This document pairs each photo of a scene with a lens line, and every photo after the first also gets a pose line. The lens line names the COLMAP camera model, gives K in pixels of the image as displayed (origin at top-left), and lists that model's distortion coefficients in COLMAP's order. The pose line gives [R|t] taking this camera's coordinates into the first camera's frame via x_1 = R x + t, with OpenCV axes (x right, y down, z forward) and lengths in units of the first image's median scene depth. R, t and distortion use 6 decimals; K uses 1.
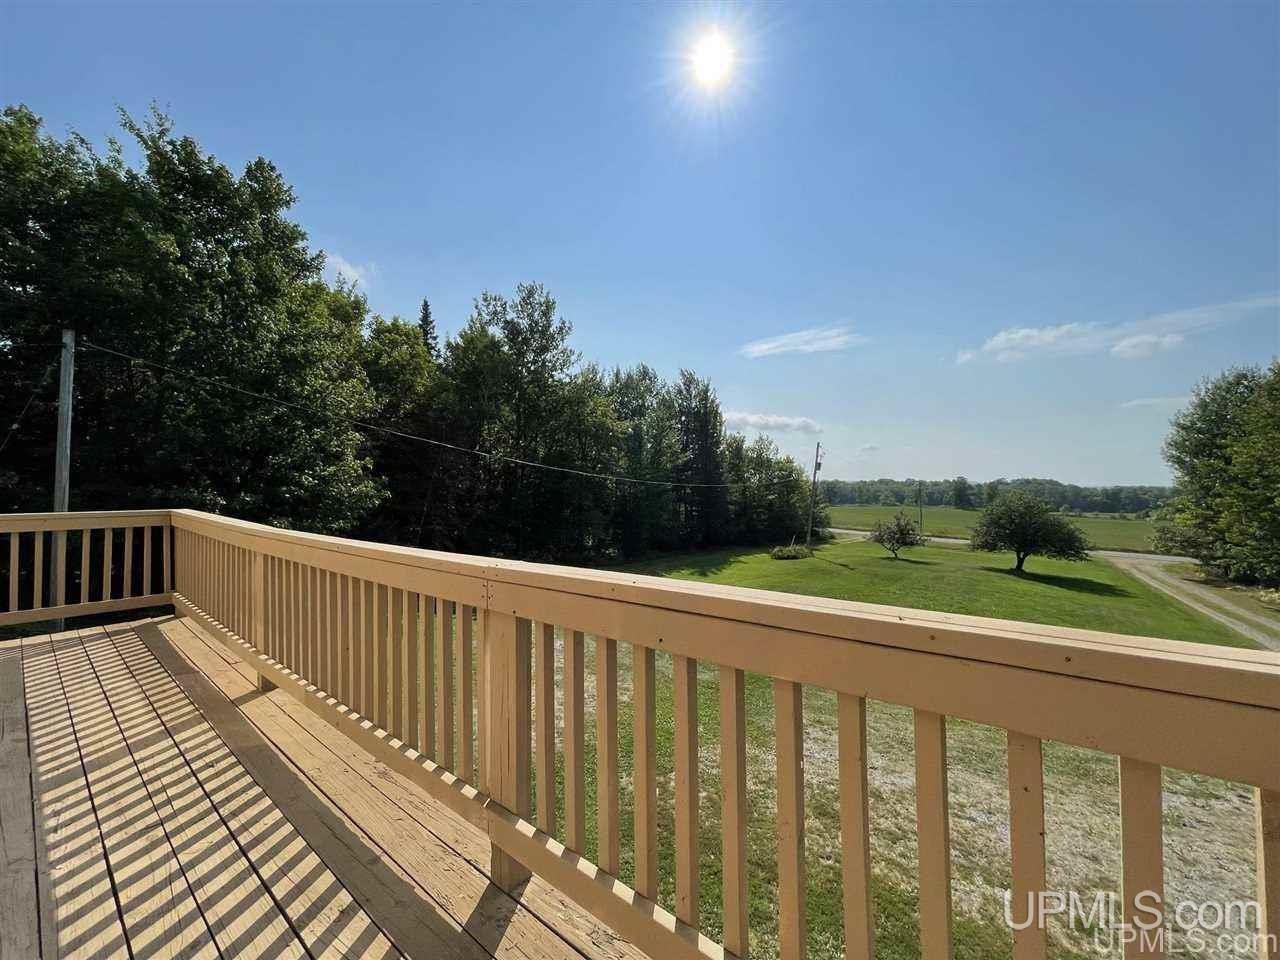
lens RADIAL K [[519.3, 0, 640.0], [0, 519.3, 480.0], [0, 0, 1]] dist [-0.001035, -0.000093]
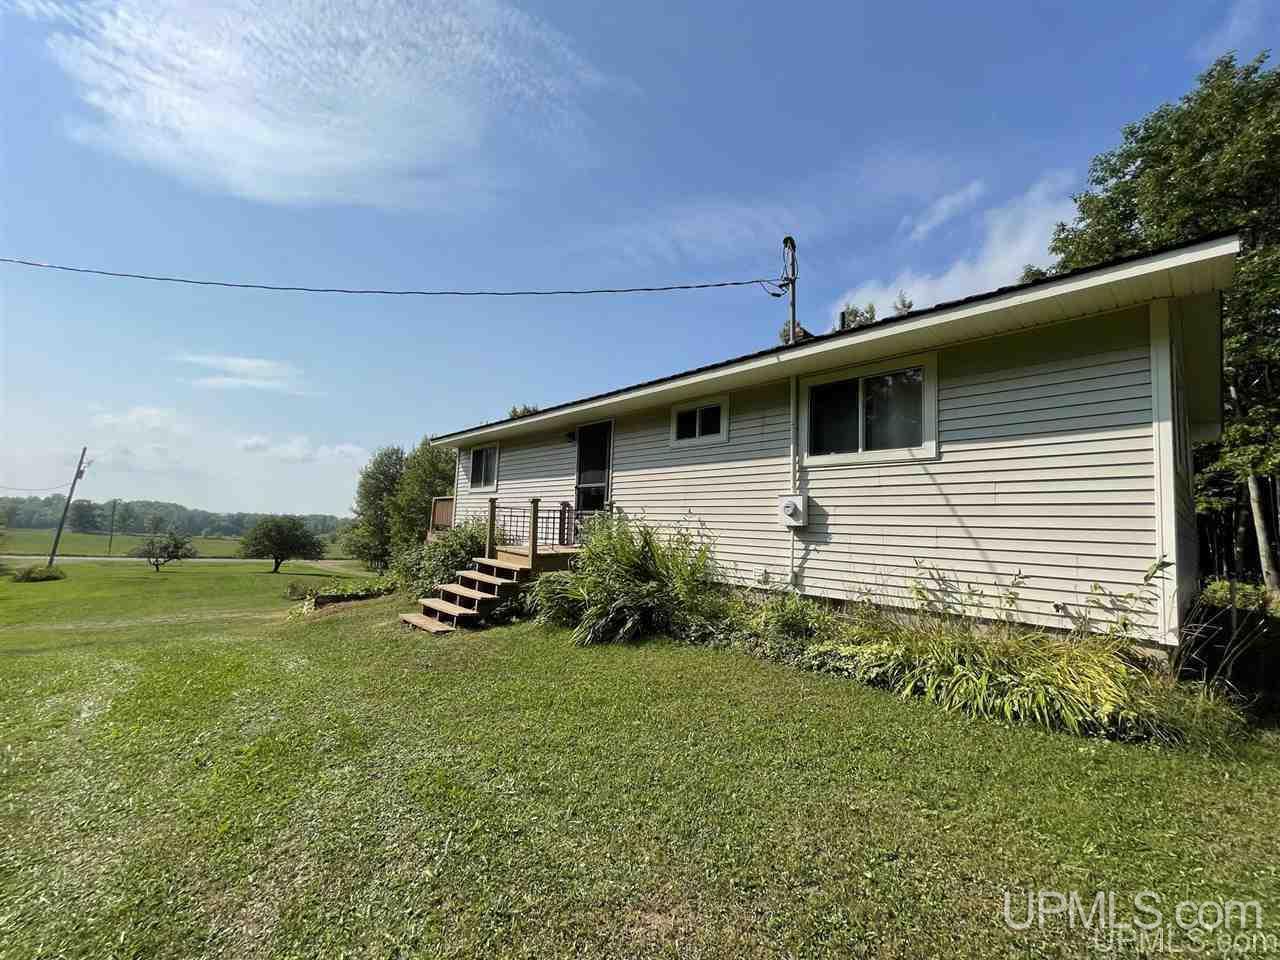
lens RADIAL K [[519.3, 0, 640.0], [0, 519.3, 480.0], [0, 0, 1]] dist [-0.001035, -0.000093]
pose [[0.161029, 0.096303, 0.982240, -0.407497], [-0.048445, 0.994800, -0.089593, 0.016917], [-0.985760, -0.033158, 0.164857, -0.099652]]
